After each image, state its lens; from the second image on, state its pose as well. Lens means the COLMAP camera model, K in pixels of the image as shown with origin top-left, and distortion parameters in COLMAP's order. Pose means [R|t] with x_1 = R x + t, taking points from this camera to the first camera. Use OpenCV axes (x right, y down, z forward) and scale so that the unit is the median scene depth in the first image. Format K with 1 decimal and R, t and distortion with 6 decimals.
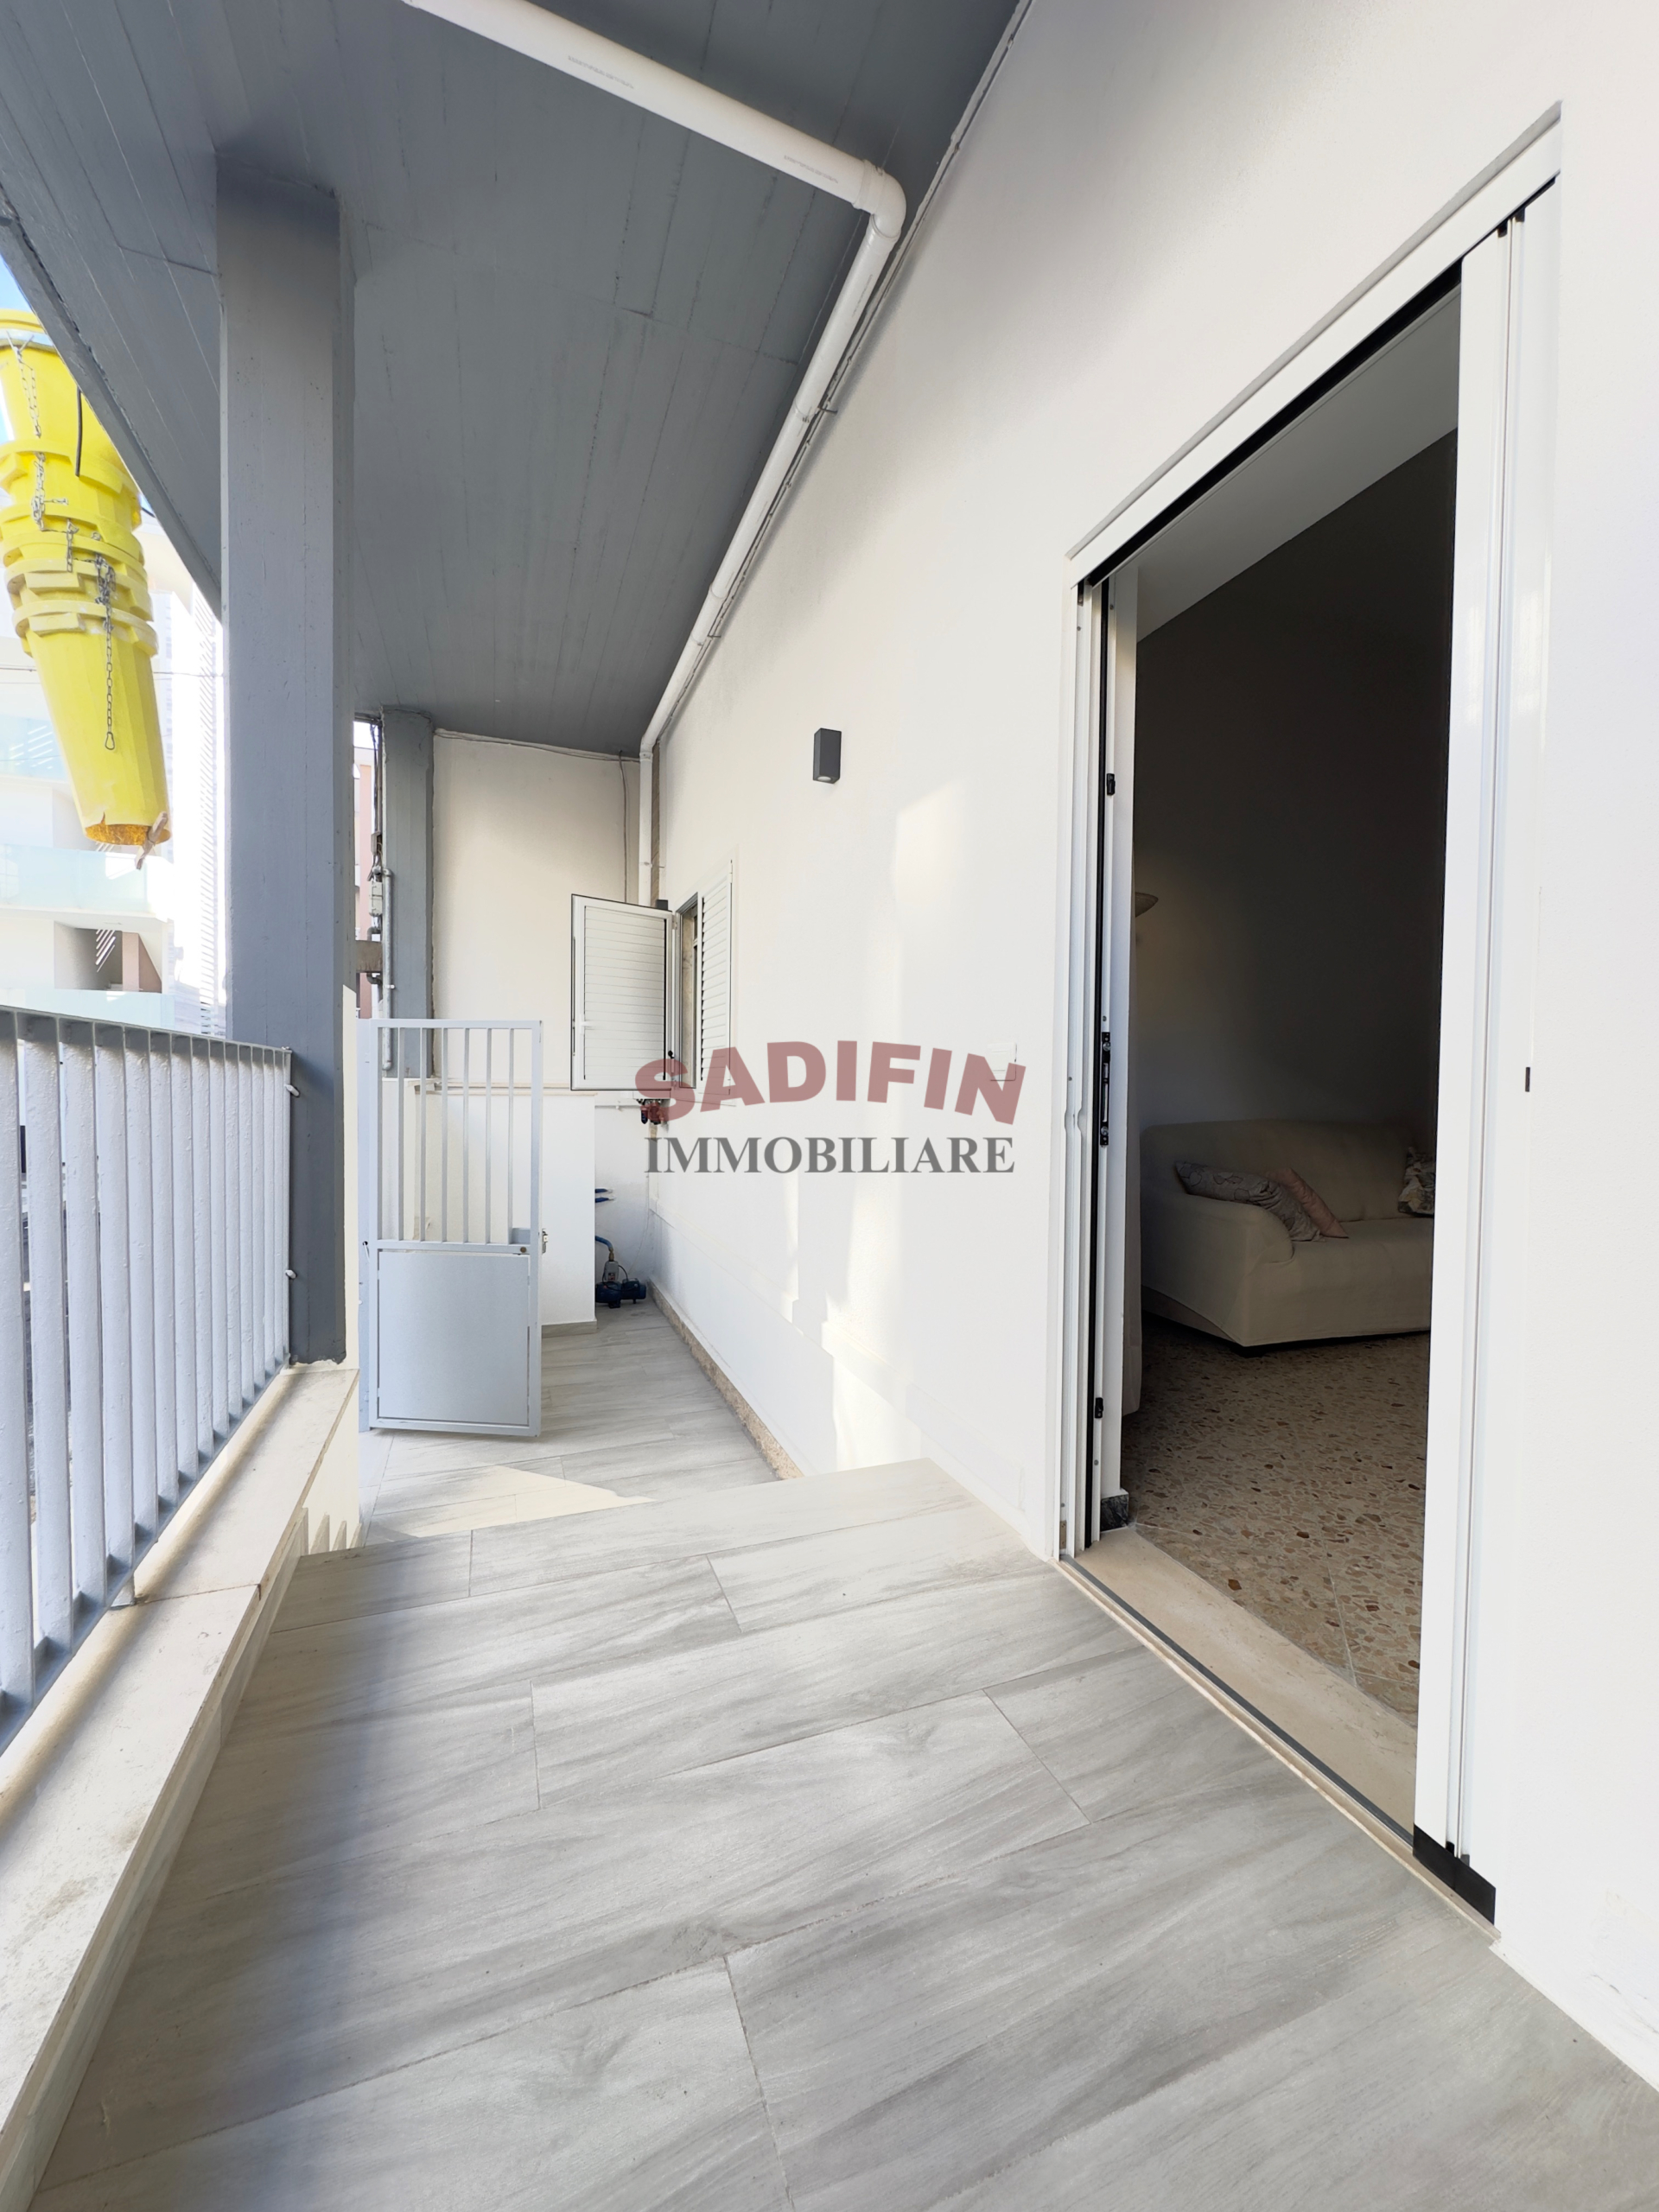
lens RADIAL K [[908.2, 0, 829.5], [0, 908.2, 1106.0], [0, 0, 1]] dist [-0.000097, 0.000183]
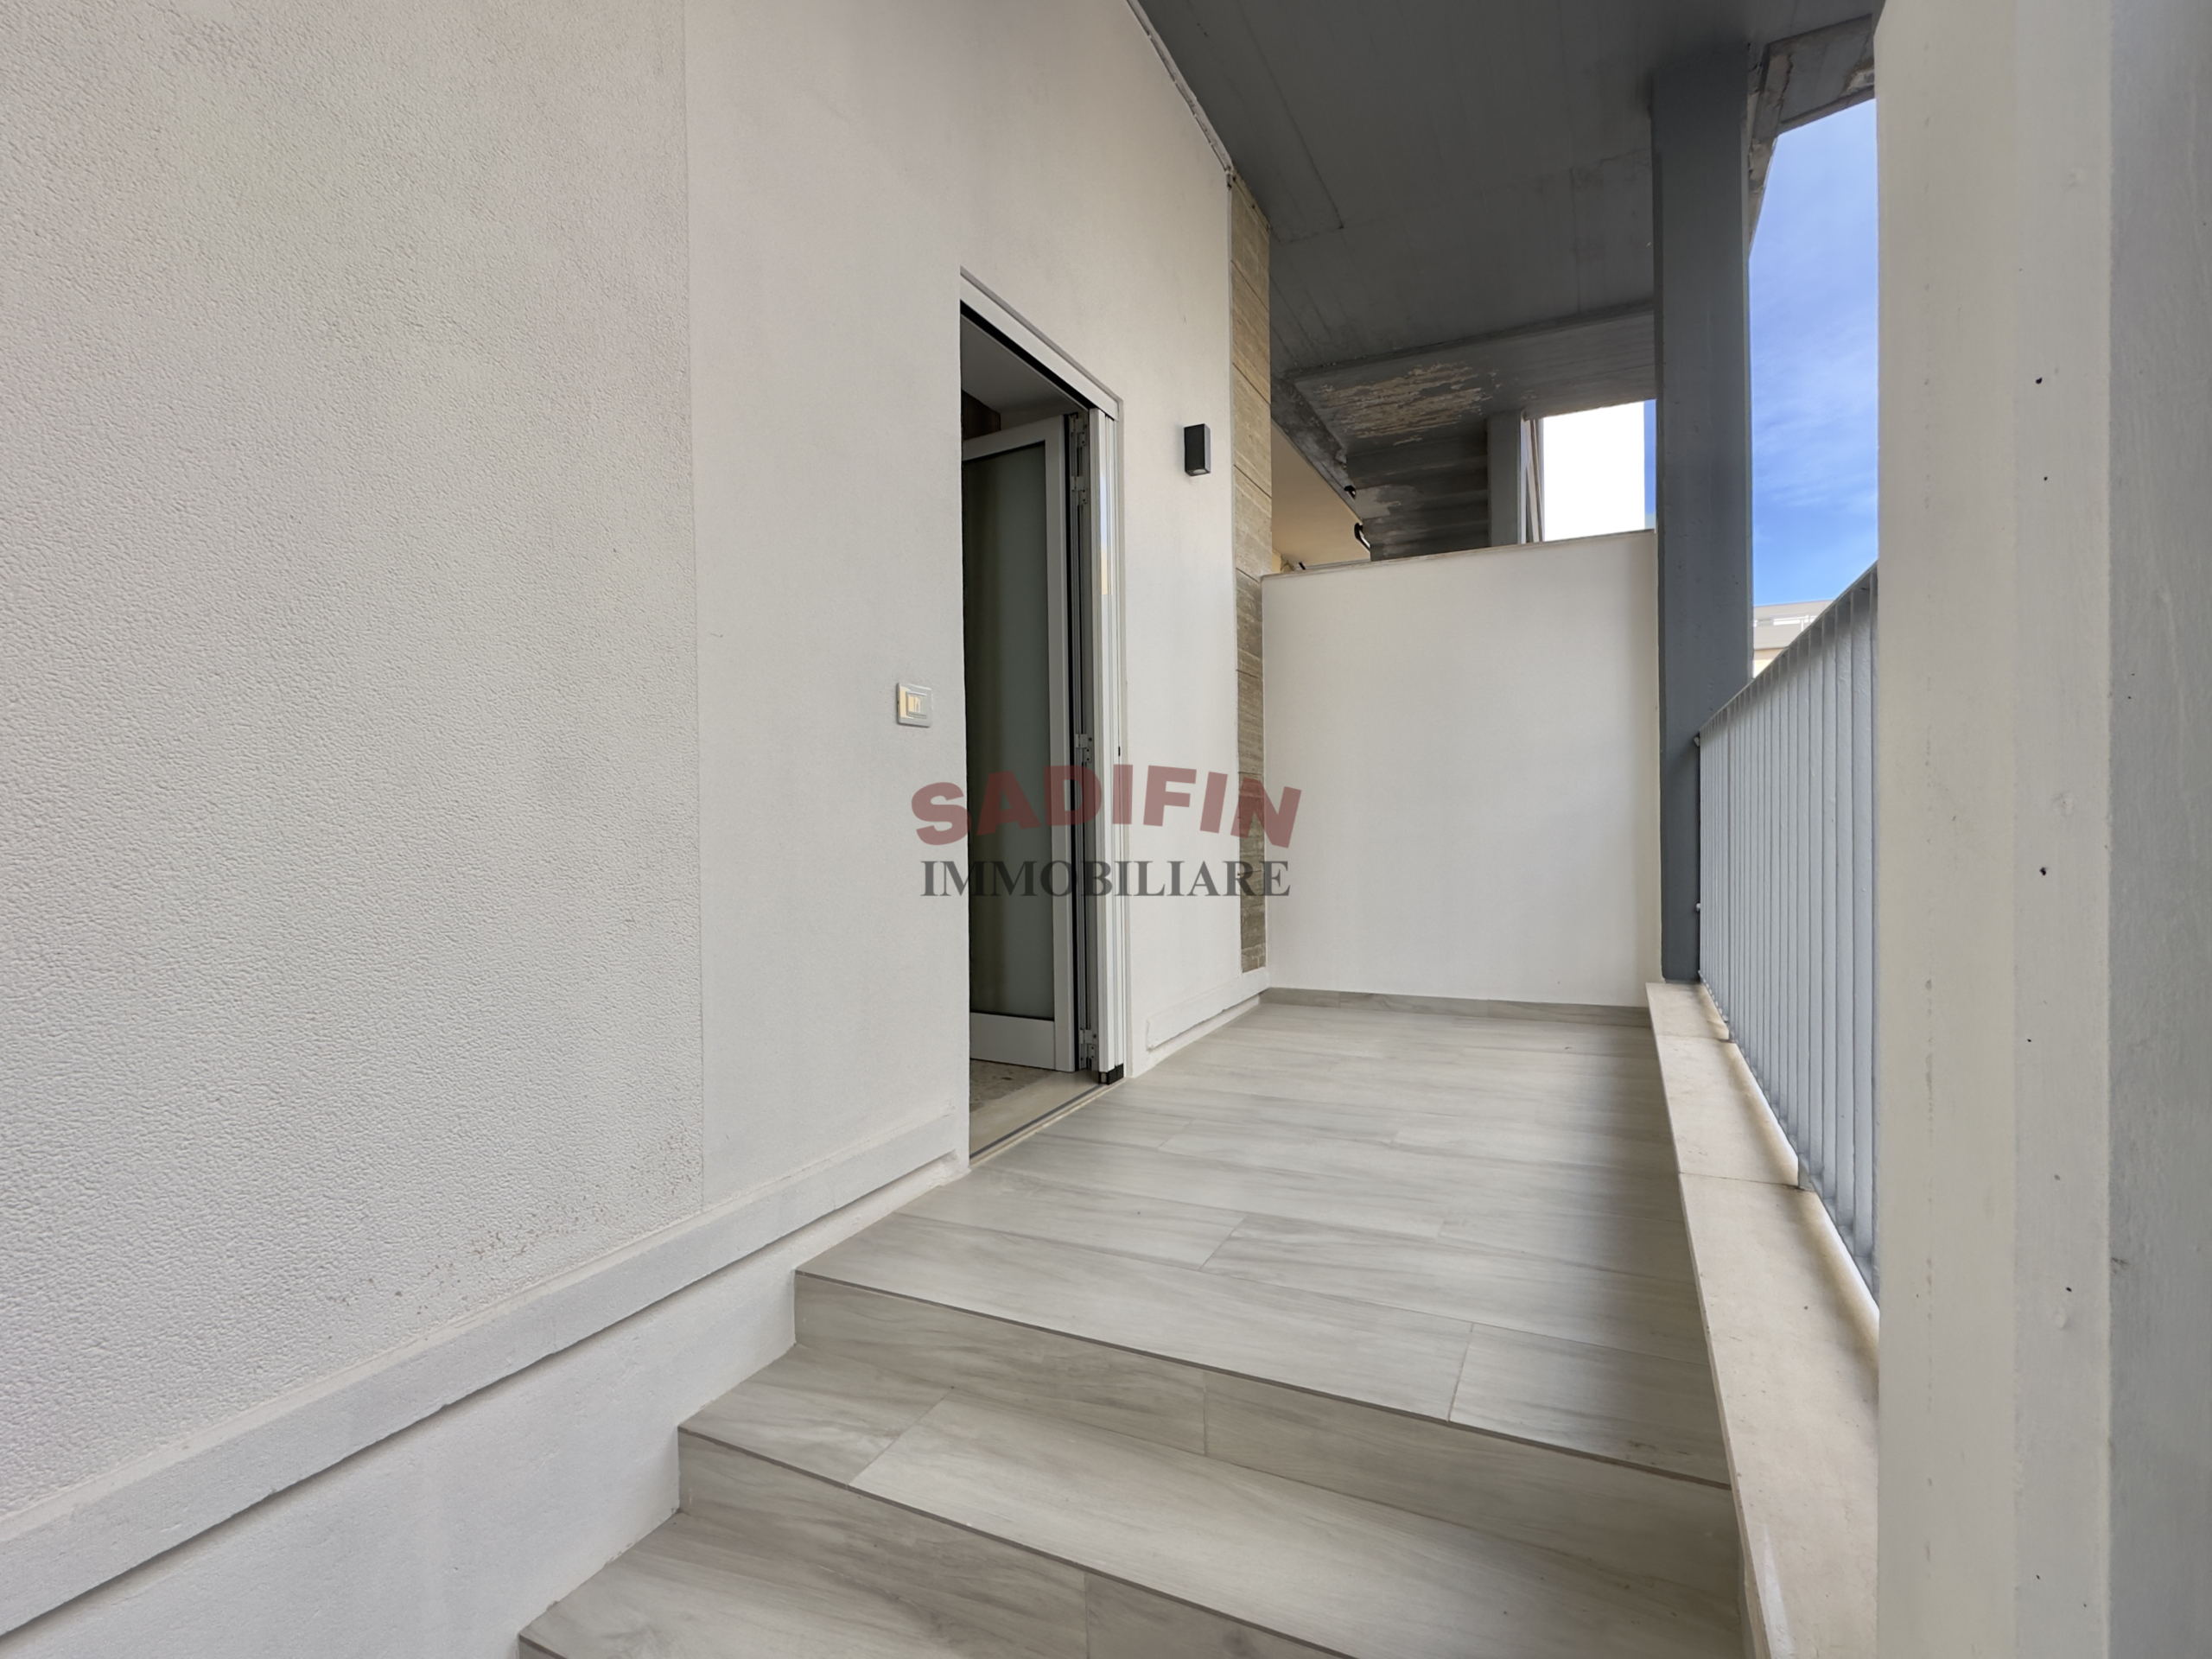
lens RADIAL K [[1025.4, 0, 1111.2], [0, 1025.4, 828.8], [0, 0, 1]] dist [-0.002692, 0.000466]
pose [[-0.689933, -0.012659, 0.723763, -0.902873], [0.023111, 0.998952, 0.039503, 0.049368], [-0.723504, 0.043982, -0.688917, 2.003416]]
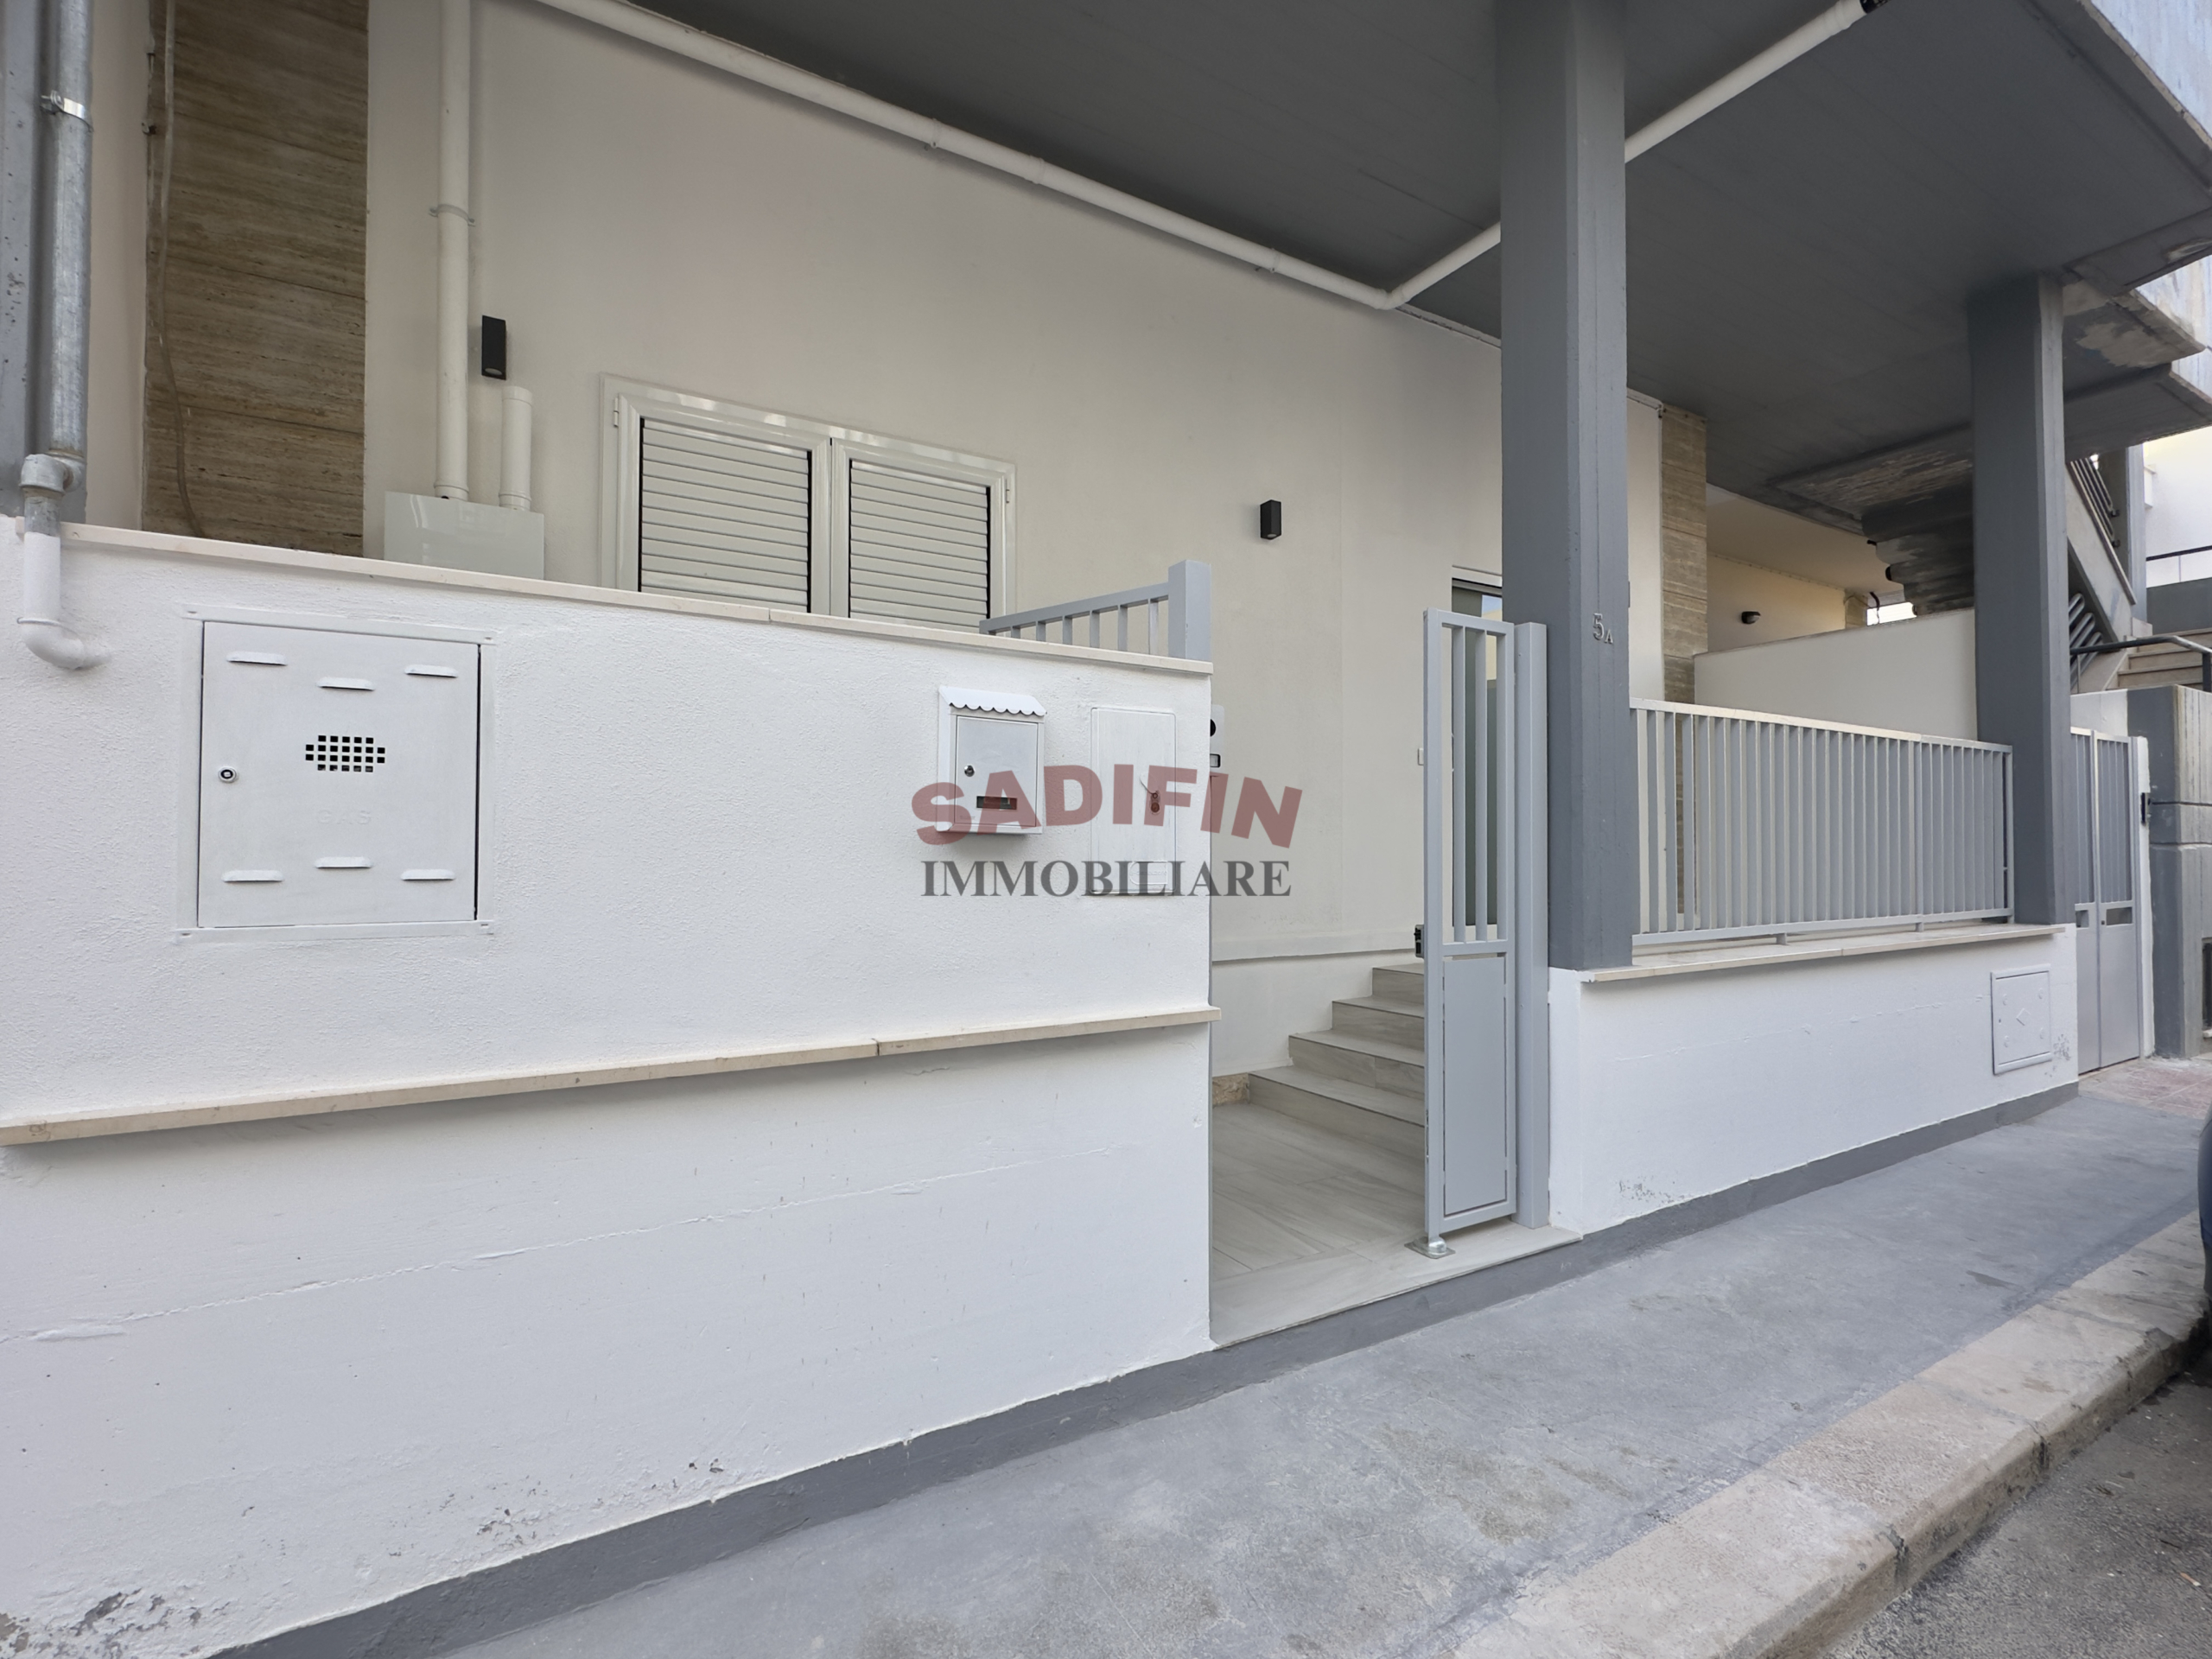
lens RADIAL K [[1025.4, 0, 1111.2], [0, 1025.4, 828.8], [0, 0, 1]] dist [-0.002692, 0.000466]
pose [[-0.169794, 0.008460, 0.985443, -2.829756], [0.022081, 0.999745, -0.004778, 0.161102], [-0.985232, 0.020948, -0.169937, 2.819597]]
